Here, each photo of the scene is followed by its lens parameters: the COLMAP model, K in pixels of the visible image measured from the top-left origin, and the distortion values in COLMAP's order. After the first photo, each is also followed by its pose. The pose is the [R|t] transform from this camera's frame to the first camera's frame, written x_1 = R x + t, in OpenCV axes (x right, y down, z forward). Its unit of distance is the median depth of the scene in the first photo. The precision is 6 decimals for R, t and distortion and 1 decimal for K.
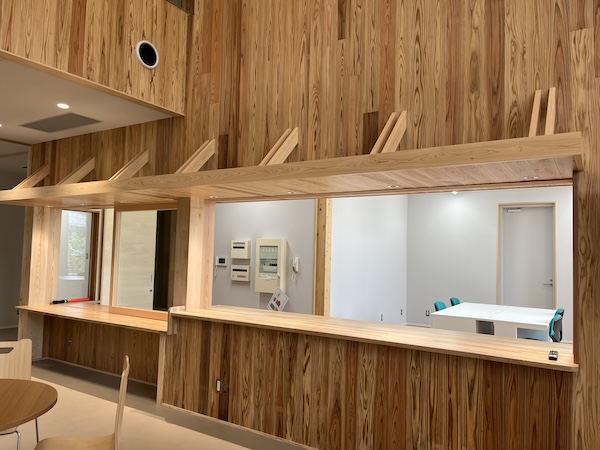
lens RADIAL K [[454.4, 0, 303.5], [0, 454.4, 226.5], [0, 0, 1]] dist [0.024606, -0.002211]
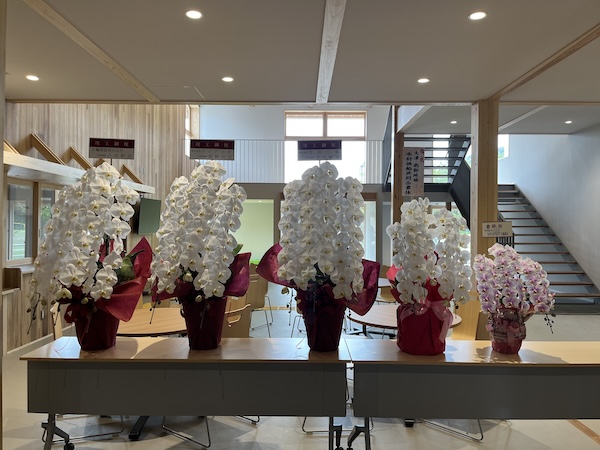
lens RADIAL K [[454.4, 0, 303.5], [0, 454.4, 226.5], [0, 0, 1]] dist [0.024606, -0.002211]
pose [[-0.530389, -0.033043, 0.847110, -1.758939], [-0.066505, 0.997782, -0.002719, 0.021647], [-0.845142, -0.057779, -0.531410, 1.062816]]
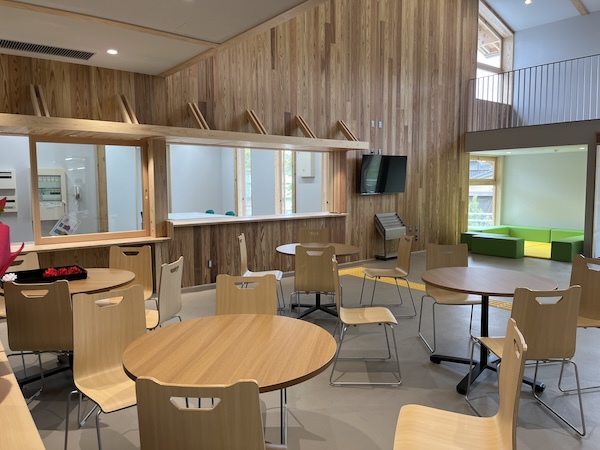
lens RADIAL K [[454.4, 0, 303.5], [0, 454.4, 226.5], [0, 0, 1]] dist [0.024606, -0.002211]
pose [[0.319665, -0.115964, 0.940408, -1.538487], [-0.041161, 0.989846, 0.136052, -0.014534], [-0.946636, -0.082199, 0.311646, 0.188656]]
